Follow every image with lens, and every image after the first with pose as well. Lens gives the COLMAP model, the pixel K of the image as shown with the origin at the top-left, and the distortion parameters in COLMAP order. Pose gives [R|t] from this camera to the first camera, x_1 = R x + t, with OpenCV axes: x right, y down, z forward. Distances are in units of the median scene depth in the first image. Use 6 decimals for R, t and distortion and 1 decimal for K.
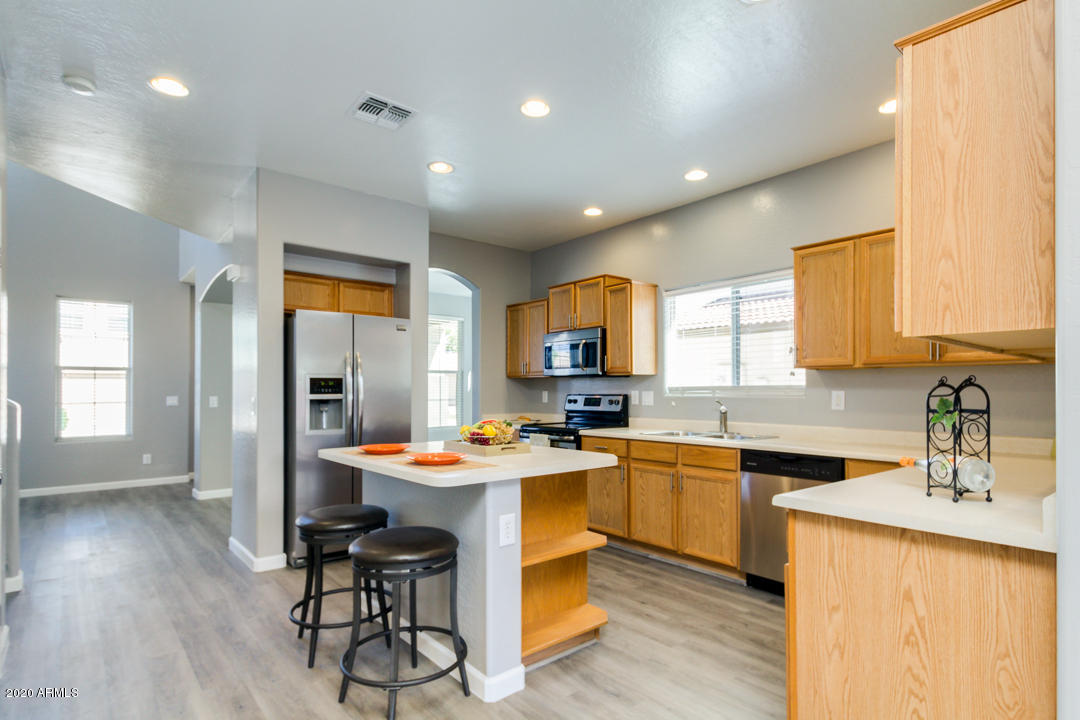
lens RADIAL K [[550.1, 0, 568.4], [0, 550.1, 388.8], [0, 0, 1]] dist [0.016760, -0.009780]
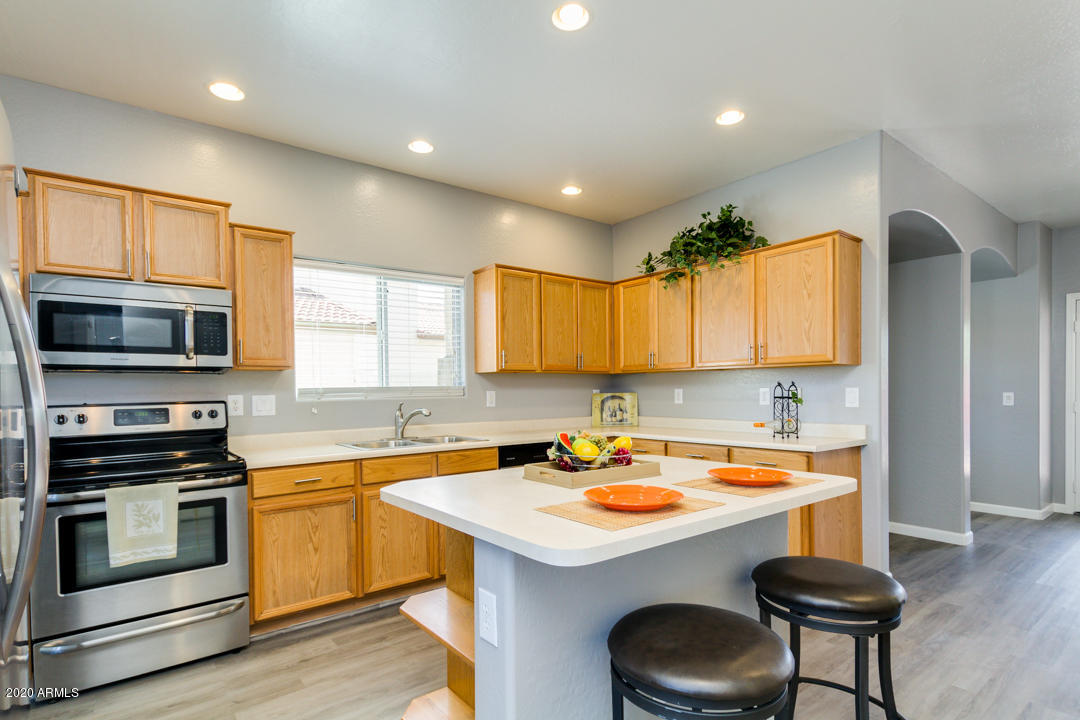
lens RADIAL K [[581.8, 0, 531.5], [0, 581.8, 391.3], [0, 0, 1]] dist [0.057107, 0.000453]
pose [[0.046930, -0.006175, 0.998879, -0.564497], [0.007971, 0.999951, 0.005807, -0.001516], [-0.998866, 0.007690, 0.046977, 0.630927]]
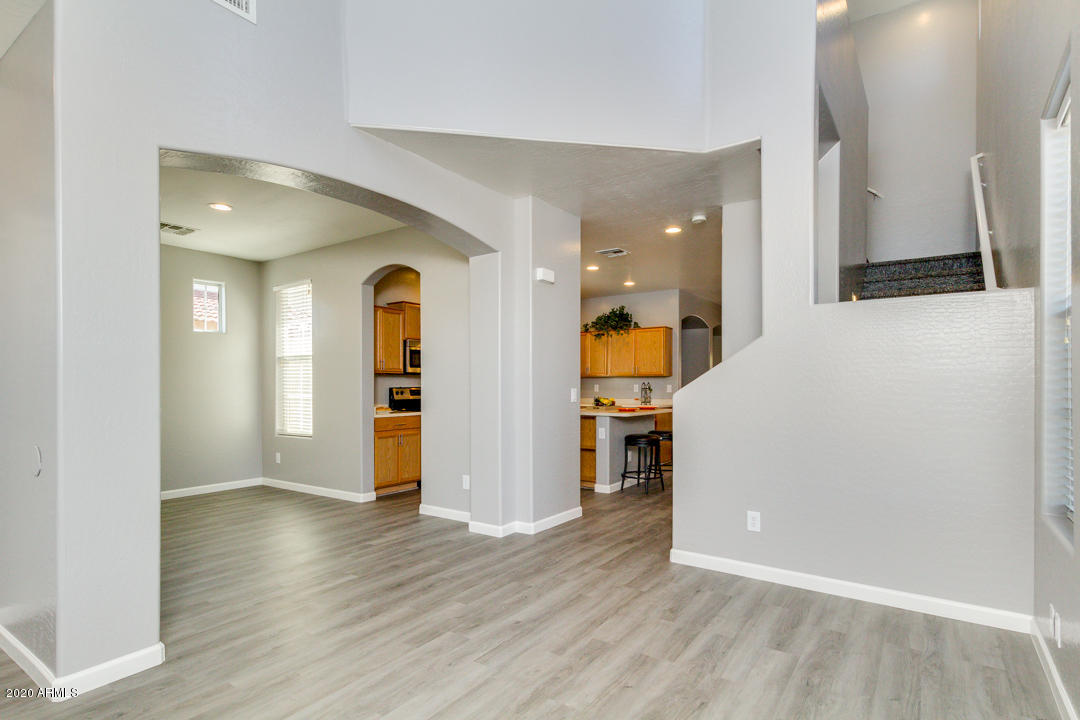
lens RADIAL K [[550.1, 0, 541.7], [0, 550.1, 387.3], [0, 0, 1]] dist [0.016760, -0.009780]
pose [[-0.234896, -0.002617, 0.972017, -1.444530], [-0.002821, 0.999994, 0.002010, 0.006587], [-0.972016, -0.002270, -0.234902, 1.085544]]
